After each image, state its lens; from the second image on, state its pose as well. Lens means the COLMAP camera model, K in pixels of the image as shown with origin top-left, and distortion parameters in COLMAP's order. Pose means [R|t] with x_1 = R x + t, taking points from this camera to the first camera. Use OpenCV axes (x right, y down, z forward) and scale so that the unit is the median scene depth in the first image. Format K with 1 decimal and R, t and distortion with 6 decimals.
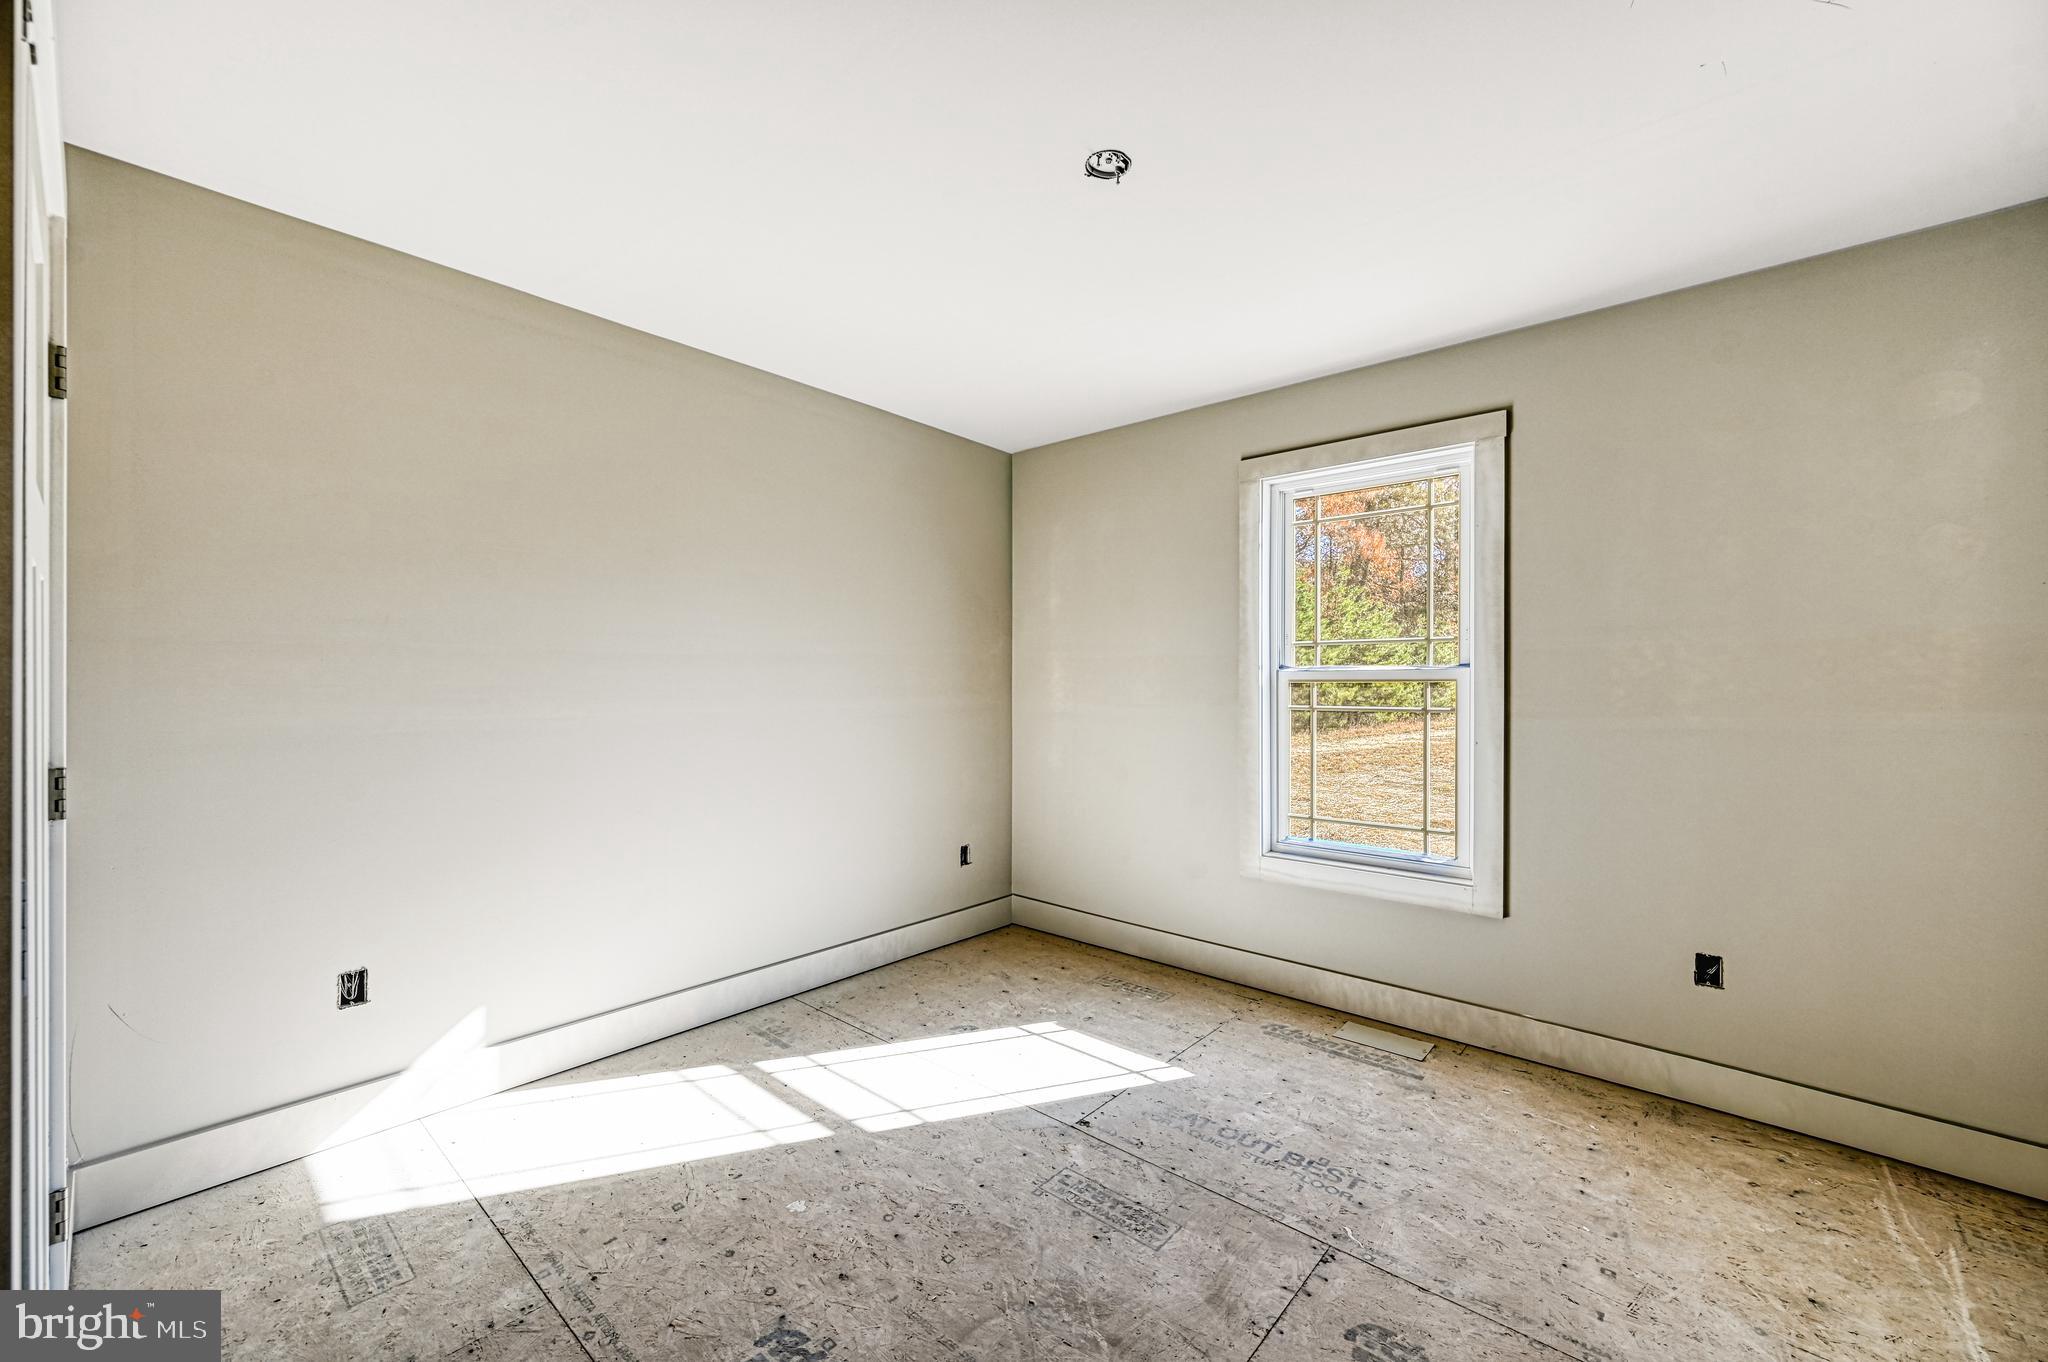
lens RADIAL K [[807.7, 0, 1026.1], [0, 807.7, 673.1], [0, 0, 1]] dist [-0.002335, 0.000233]
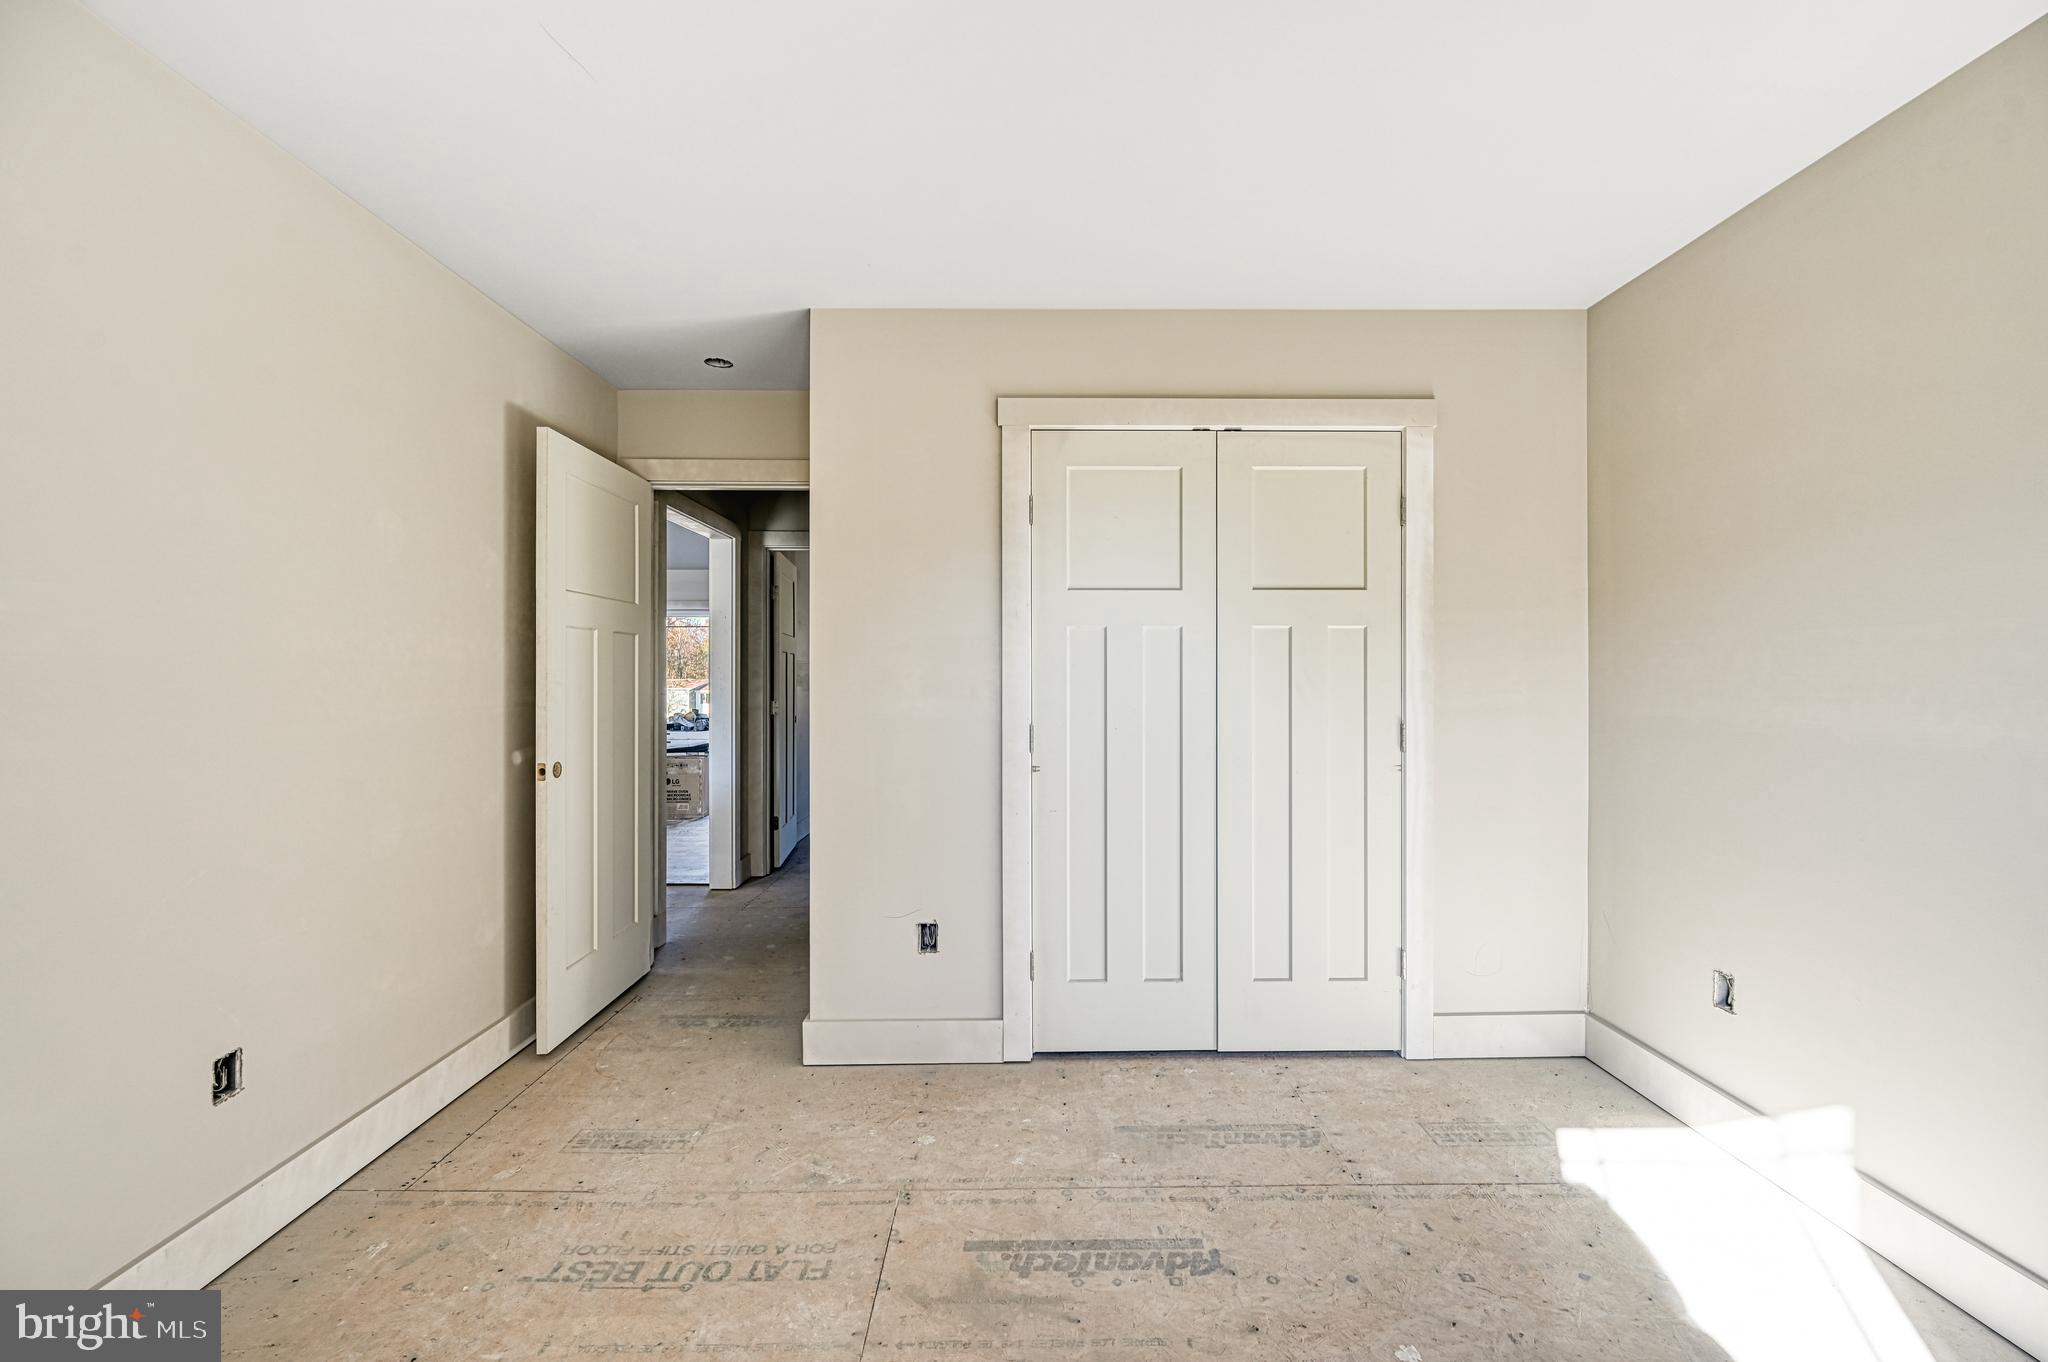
lens RADIAL K [[807.7, 0, 1026.1], [0, 807.7, 673.1], [0, 0, 1]] dist [-0.002335, 0.000233]
pose [[-0.743630, -0.004087, -0.668579, 0.550598], [0.001525, 0.999968, -0.007810, 0.015936], [0.668590, -0.006827, -0.743600, 1.450824]]
